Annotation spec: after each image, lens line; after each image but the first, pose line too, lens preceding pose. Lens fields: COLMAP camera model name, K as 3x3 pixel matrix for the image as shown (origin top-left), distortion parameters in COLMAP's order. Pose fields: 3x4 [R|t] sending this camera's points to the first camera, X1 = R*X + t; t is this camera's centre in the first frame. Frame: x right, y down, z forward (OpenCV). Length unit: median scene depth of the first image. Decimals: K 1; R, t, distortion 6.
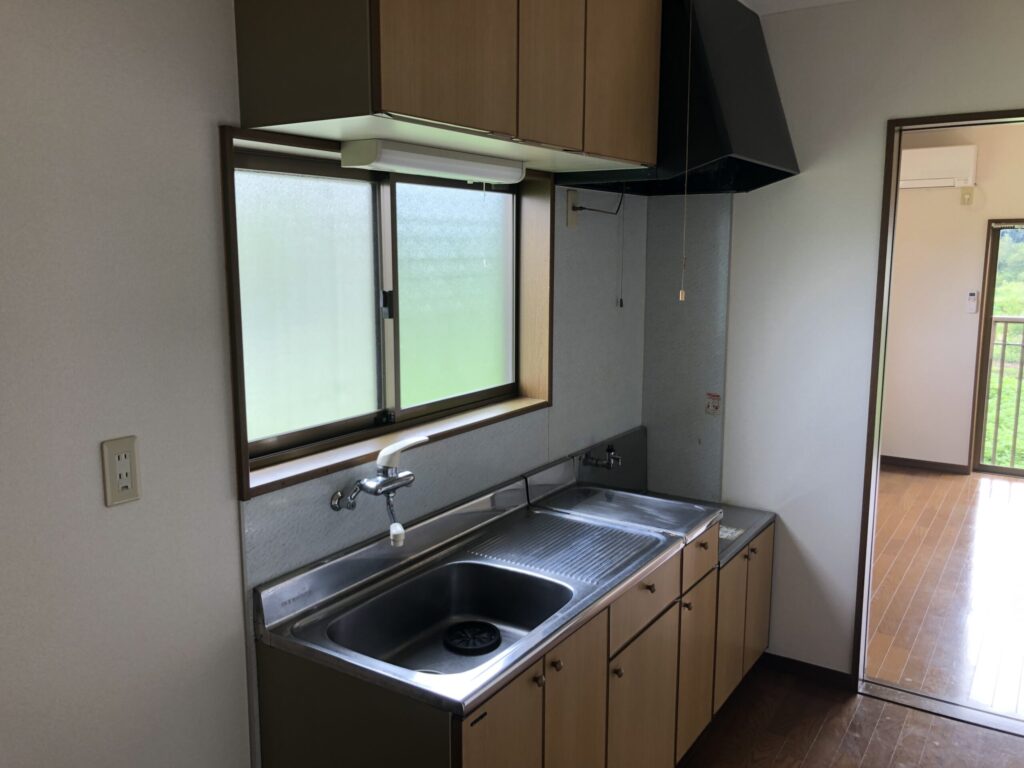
lens RADIAL K [[840.9, 0, 512.0], [0, 840.9, 384.0], [0, 0, 1]] dist [-0.010221, -0.007380]
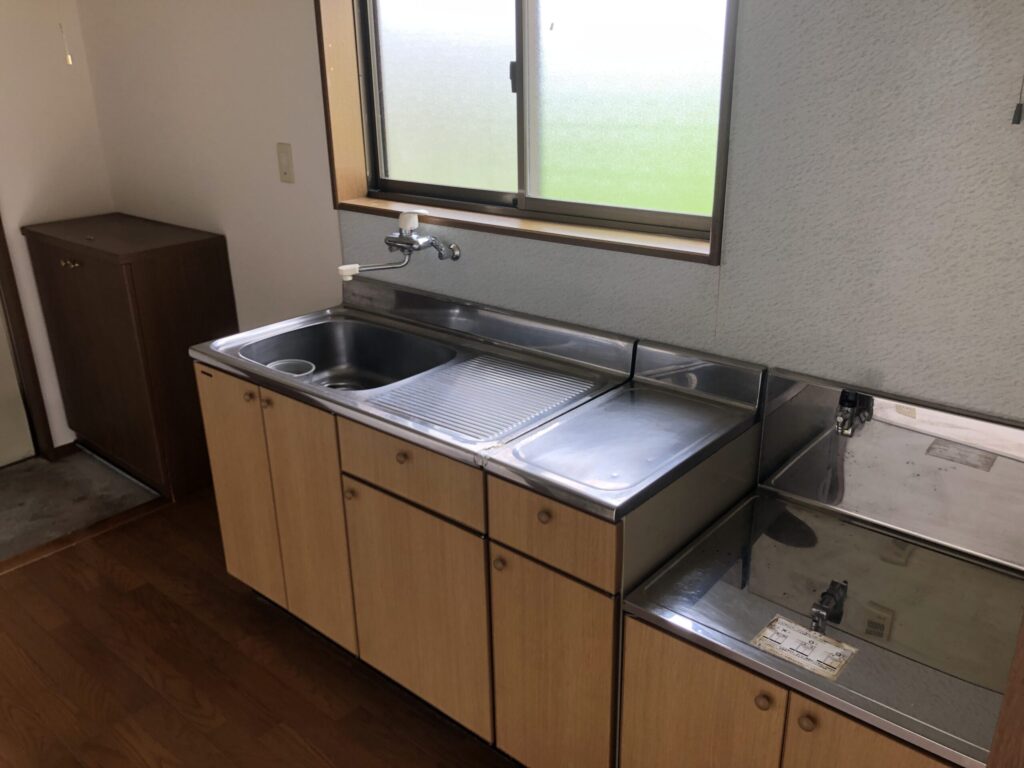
lens RADIAL K [[840.9, 0, 512.0], [0, 840.9, 384.0], [0, 0, 1]] dist [-0.010221, -0.007380]
pose [[-0.126189, 0.359557, -0.924551, 0.787943], [-0.143114, 0.915653, 0.375629, -0.123788], [0.981629, 0.179716, -0.064088, 1.040567]]
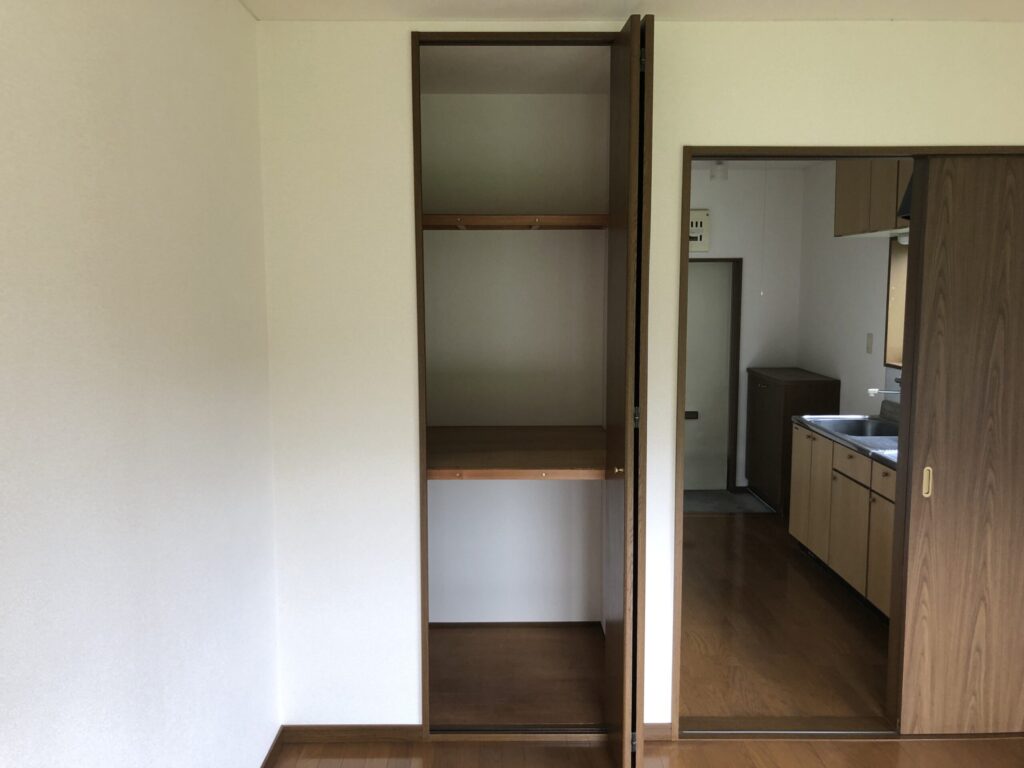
lens RADIAL K [[840.9, 0, 512.0], [0, 840.9, 384.0], [0, 0, 1]] dist [-0.010221, -0.007380]
pose [[-0.827543, 0.070532, -0.556954, 1.681368], [-0.085662, 0.964596, 0.249434, -0.292612], [0.554829, 0.254127, -0.792202, 1.864803]]
